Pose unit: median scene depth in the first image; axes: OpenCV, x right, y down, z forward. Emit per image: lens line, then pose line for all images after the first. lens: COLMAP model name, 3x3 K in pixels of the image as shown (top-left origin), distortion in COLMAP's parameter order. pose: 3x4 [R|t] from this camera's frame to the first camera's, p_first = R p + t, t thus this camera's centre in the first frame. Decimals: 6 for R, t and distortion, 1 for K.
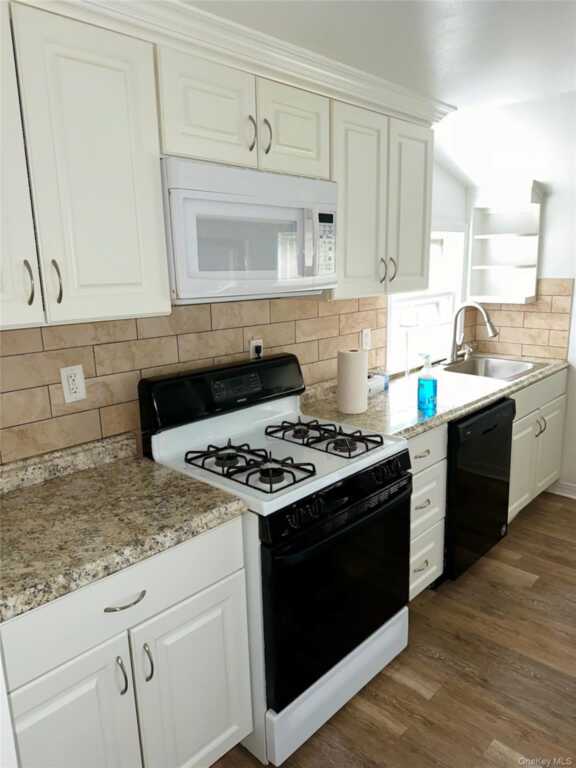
lens RADIAL K [[532.7, 0, 284.1], [0, 532.7, 379.0], [0, 0, 1]] dist [0.000505, -0.028790]
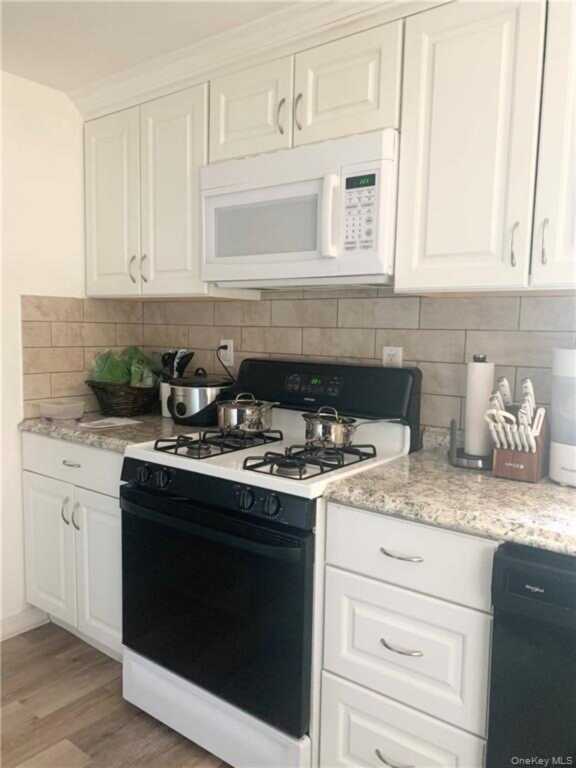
lens RADIAL K [[579.0, 0, 288.0], [0, 579.0, 384.0], [0, 0, 1]] dist [0.083961, -0.199657]
pose [[0.134472, 0.124031, -0.983124, 0.824440], [-0.227495, 0.969500, 0.091195, -0.064890], [0.964450, 0.211393, 0.158587, 0.738395]]
